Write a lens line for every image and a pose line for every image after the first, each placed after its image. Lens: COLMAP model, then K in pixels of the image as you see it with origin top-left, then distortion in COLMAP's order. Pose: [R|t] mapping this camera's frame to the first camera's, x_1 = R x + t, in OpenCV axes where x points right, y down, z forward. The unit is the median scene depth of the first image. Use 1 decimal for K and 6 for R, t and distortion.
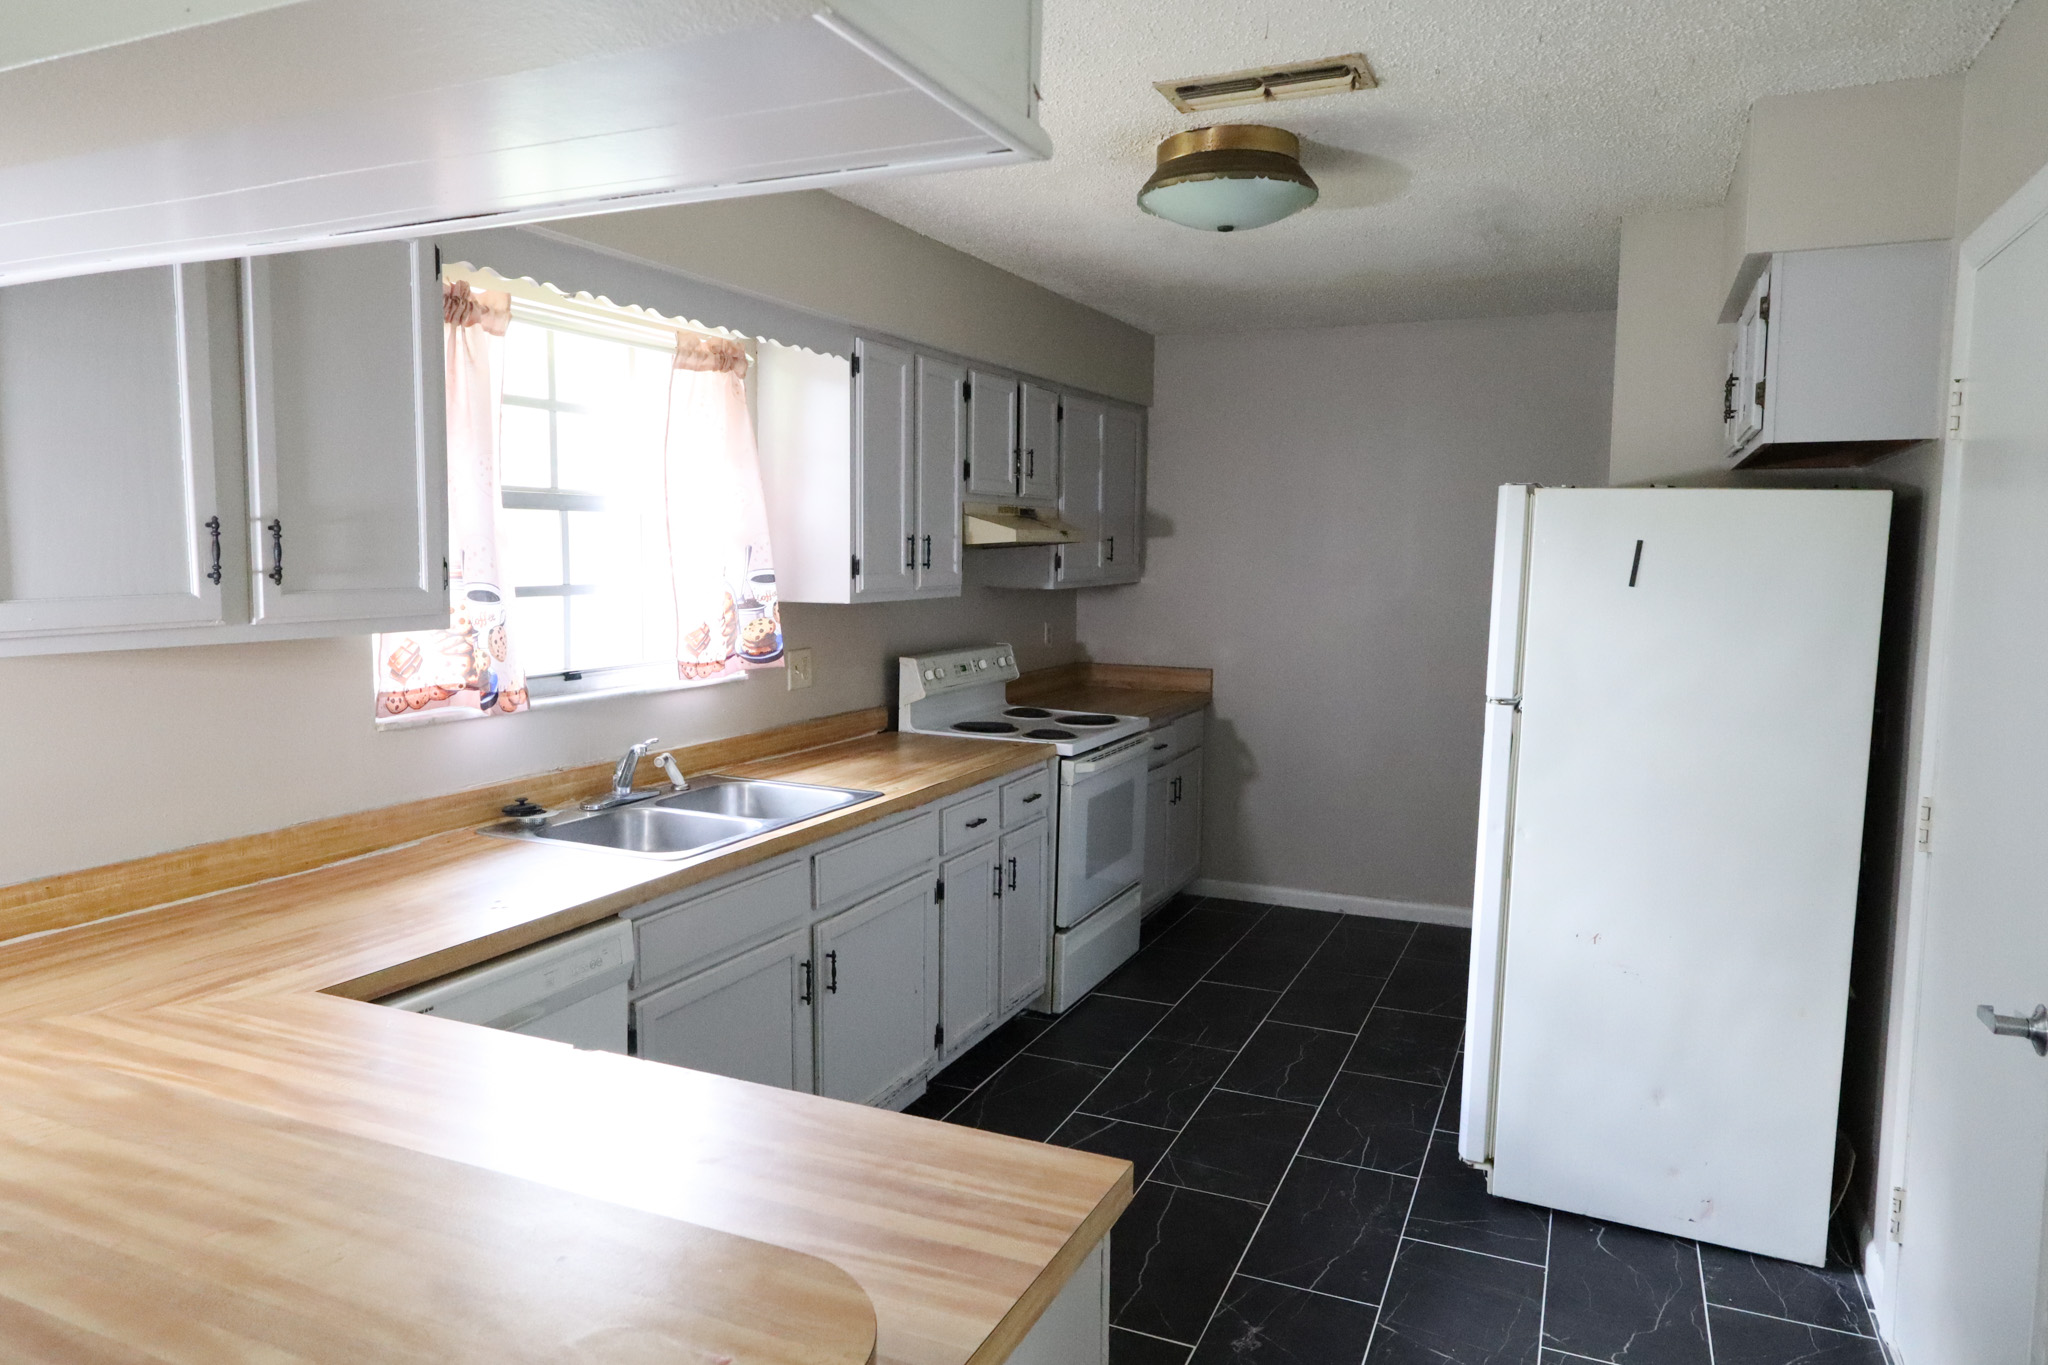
lens RADIAL K [[1353.5, 0, 1016.8], [0, 1353.5, 678.7], [0, 0, 1]] dist [-0.000127, 0.000148]
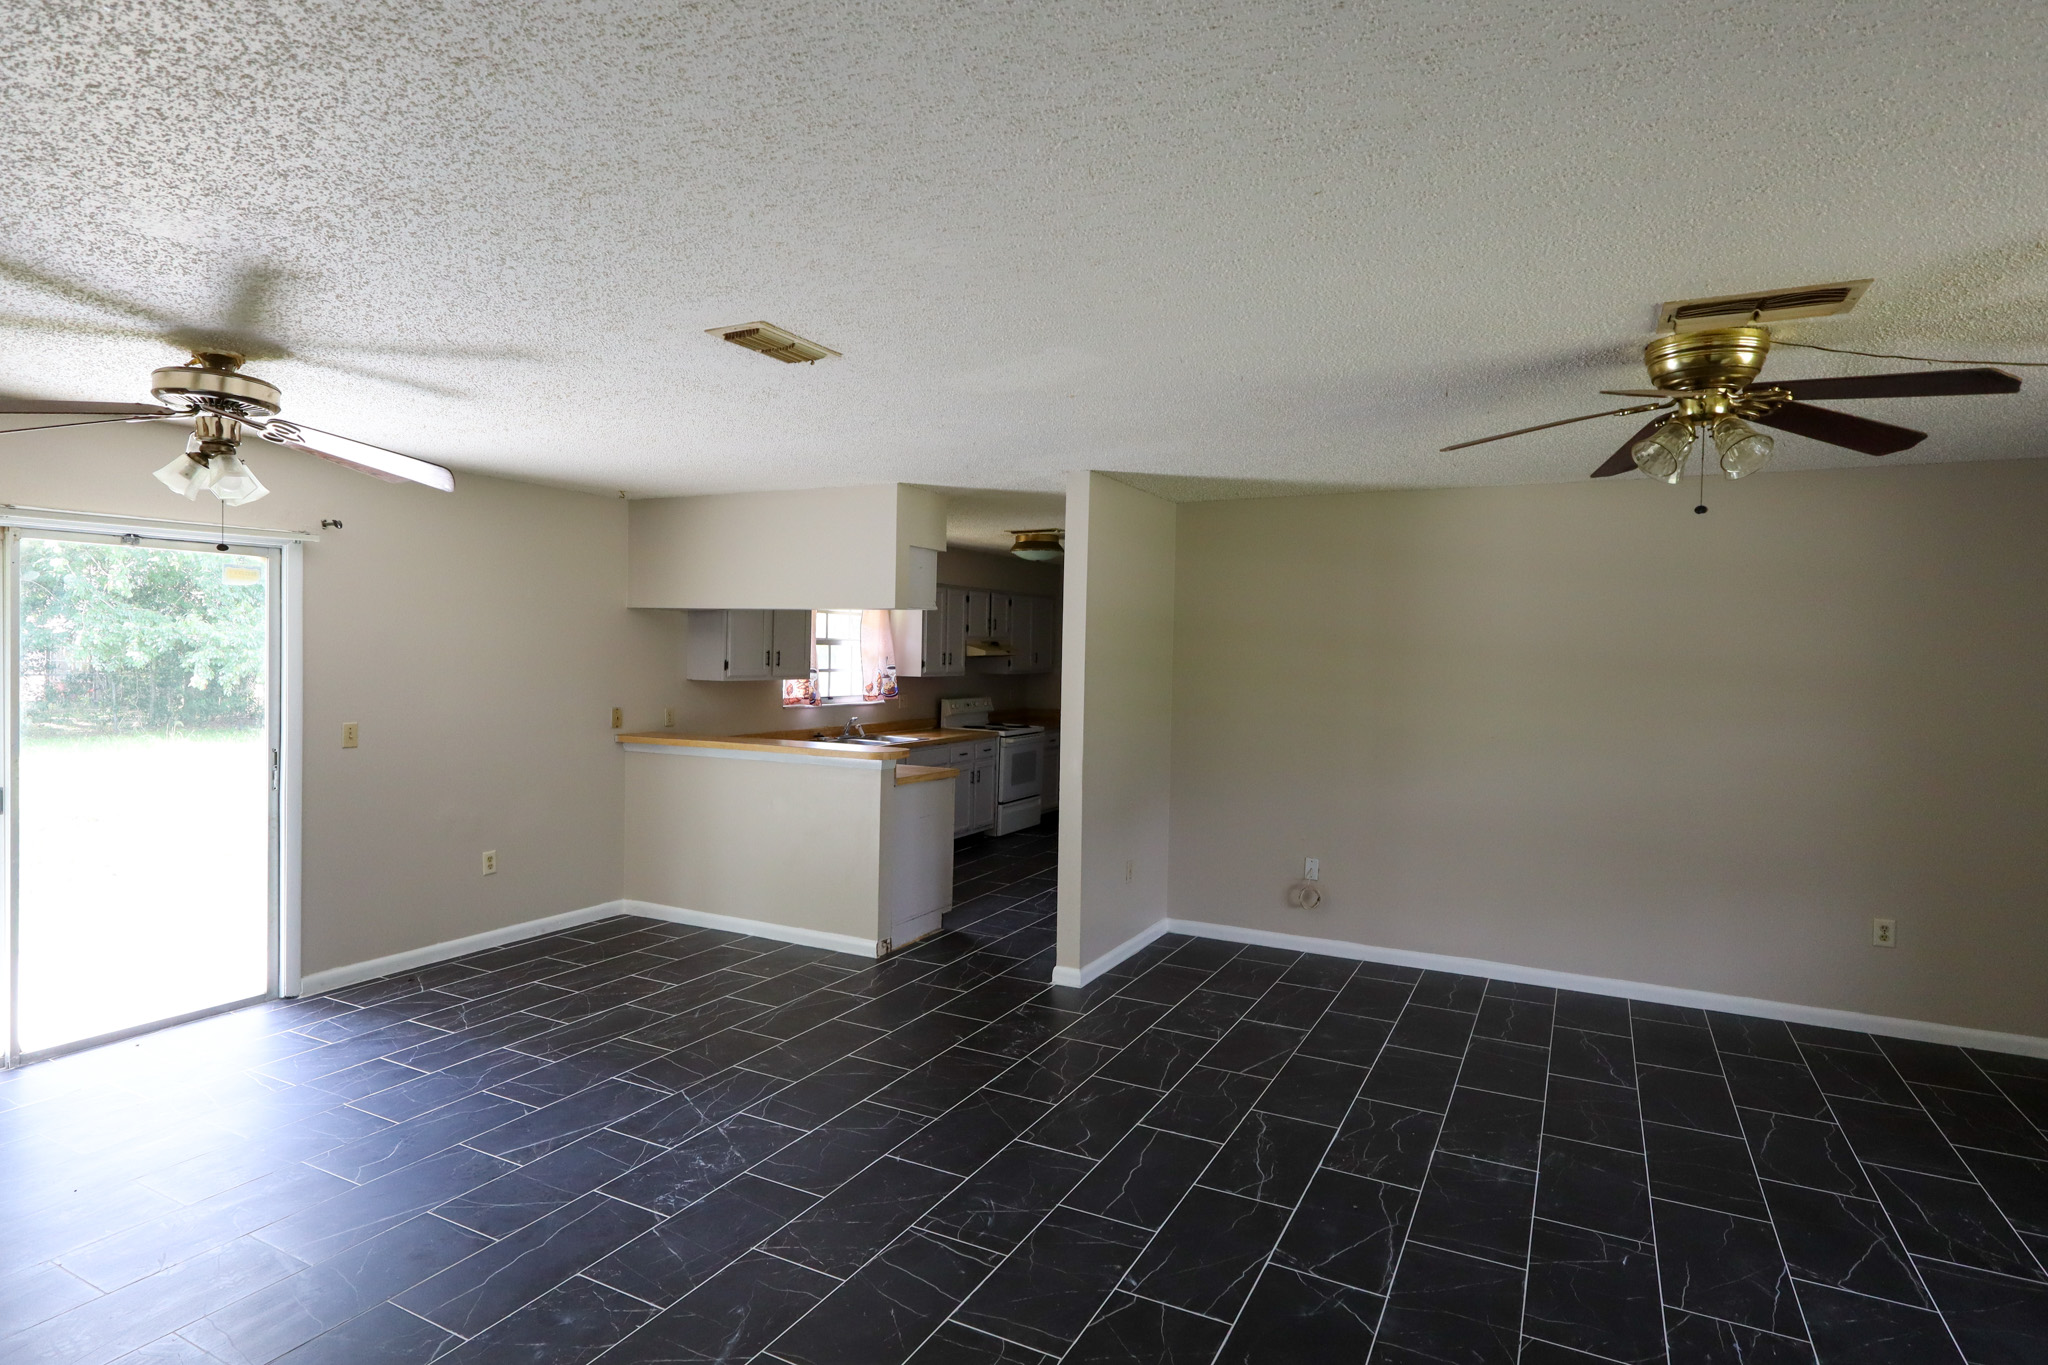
lens RADIAL K [[1097.5, 0, 1023.0], [0, 1097.5, 671.7], [0, 0, 1]] dist [0.001376, 0.000228]
pose [[0.998497, 0.011133, -0.053670, 0.202185], [-0.015170, 0.997038, -0.075404, 0.098760], [0.052672, 0.076105, 0.995708, -1.216642]]
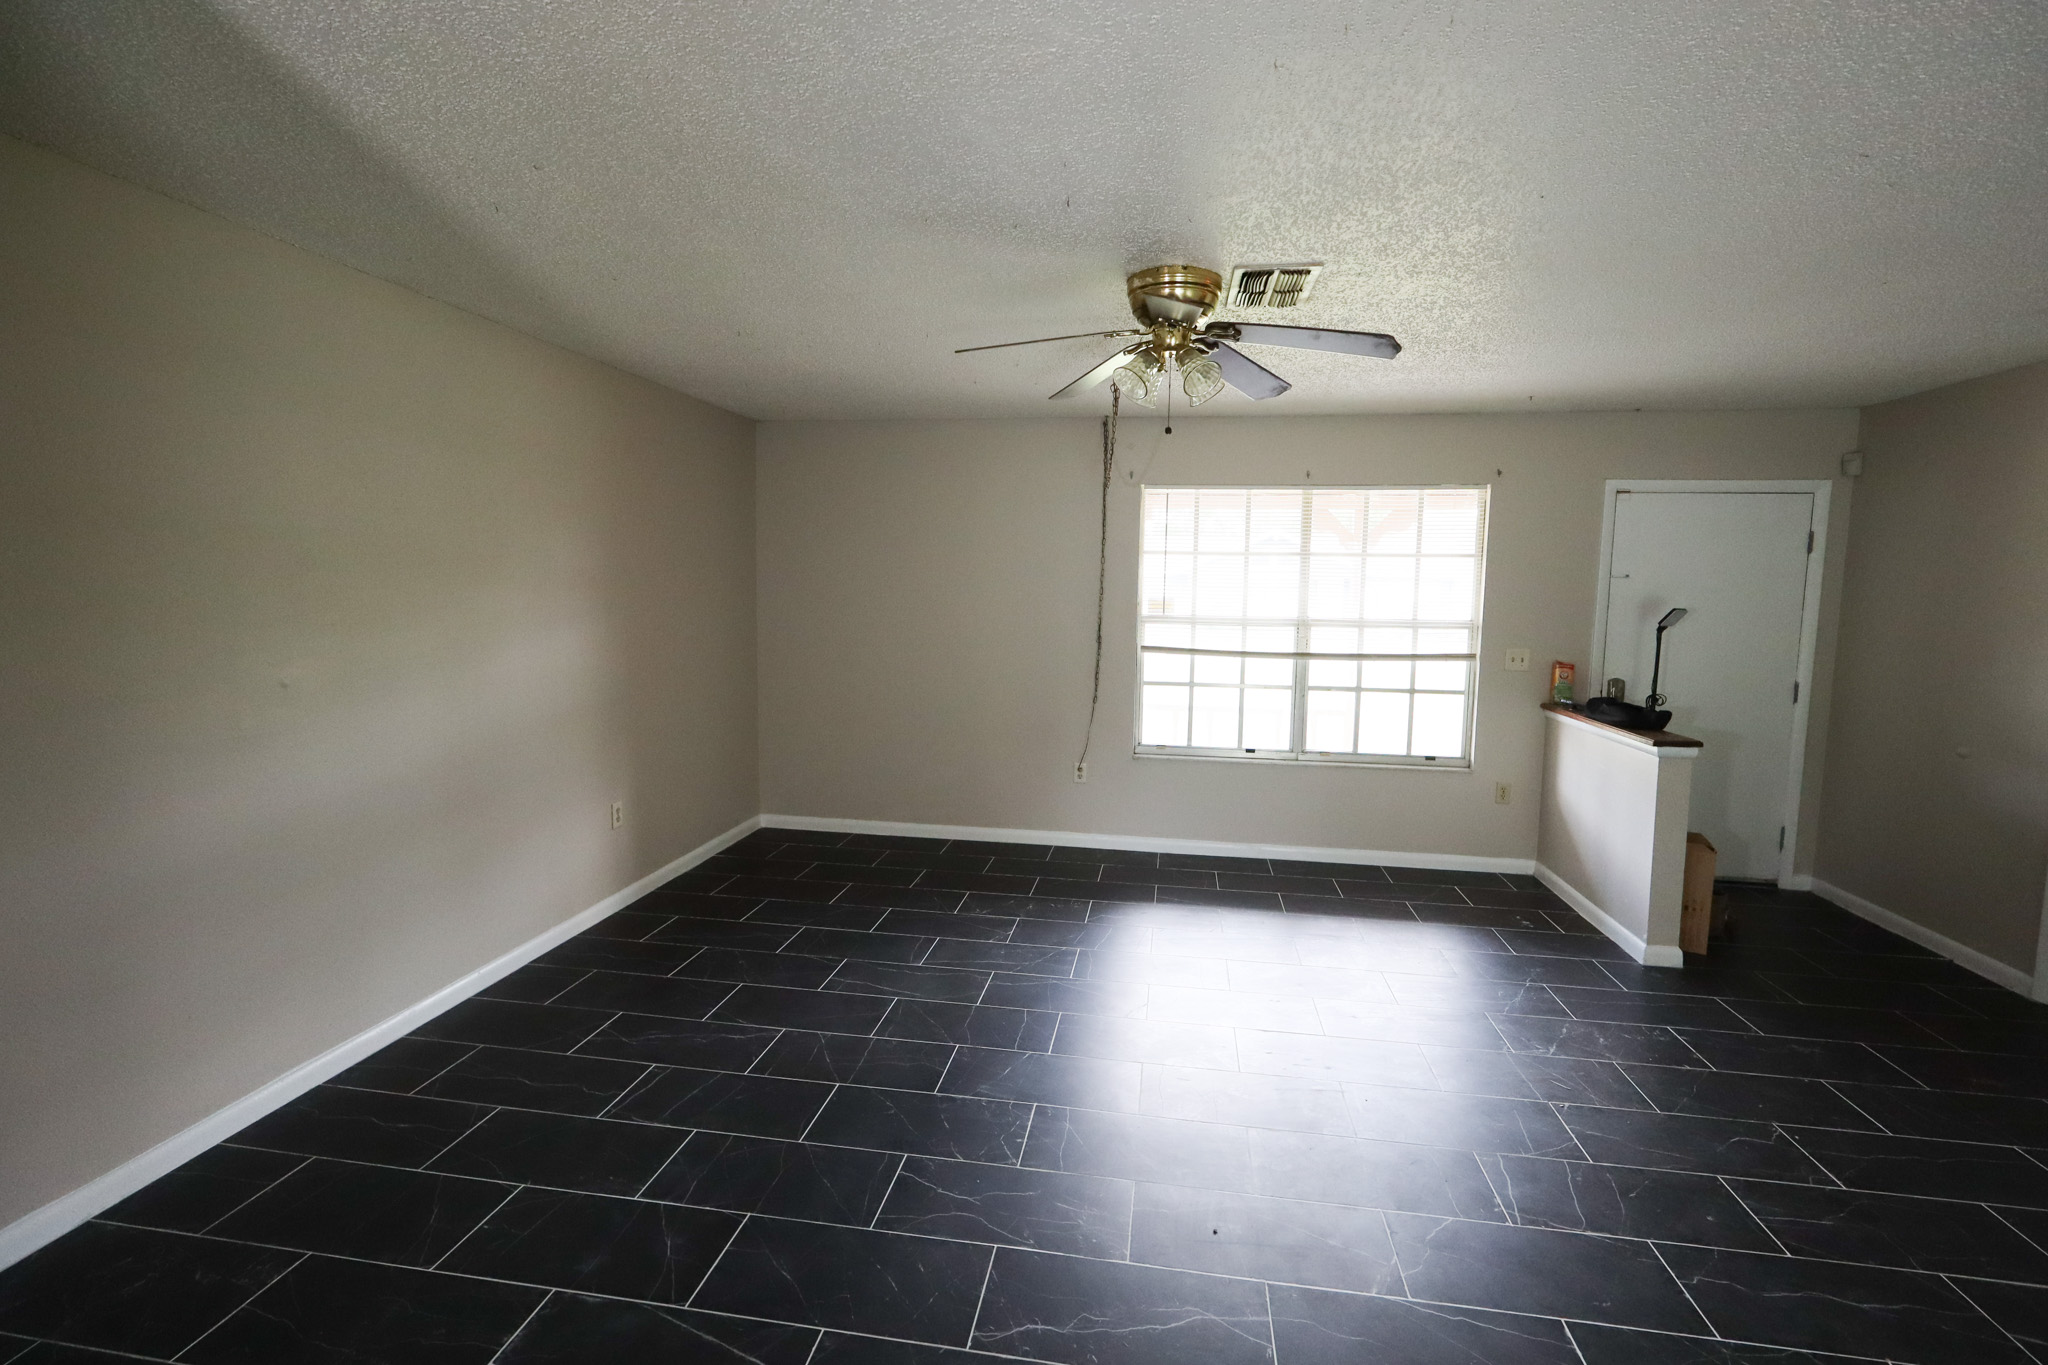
lens RADIAL K [[939.4, 0, 1019.7], [0, 939.4, 672.9], [0, 0, 1]] dist [0.001274, 0.000007]
pose [[-0.248456, -0.104439, 0.962996, -0.714865], [0.078111, 0.988772, 0.127388, -0.189985], [-0.965489, 0.106871, -0.237509, 2.262941]]
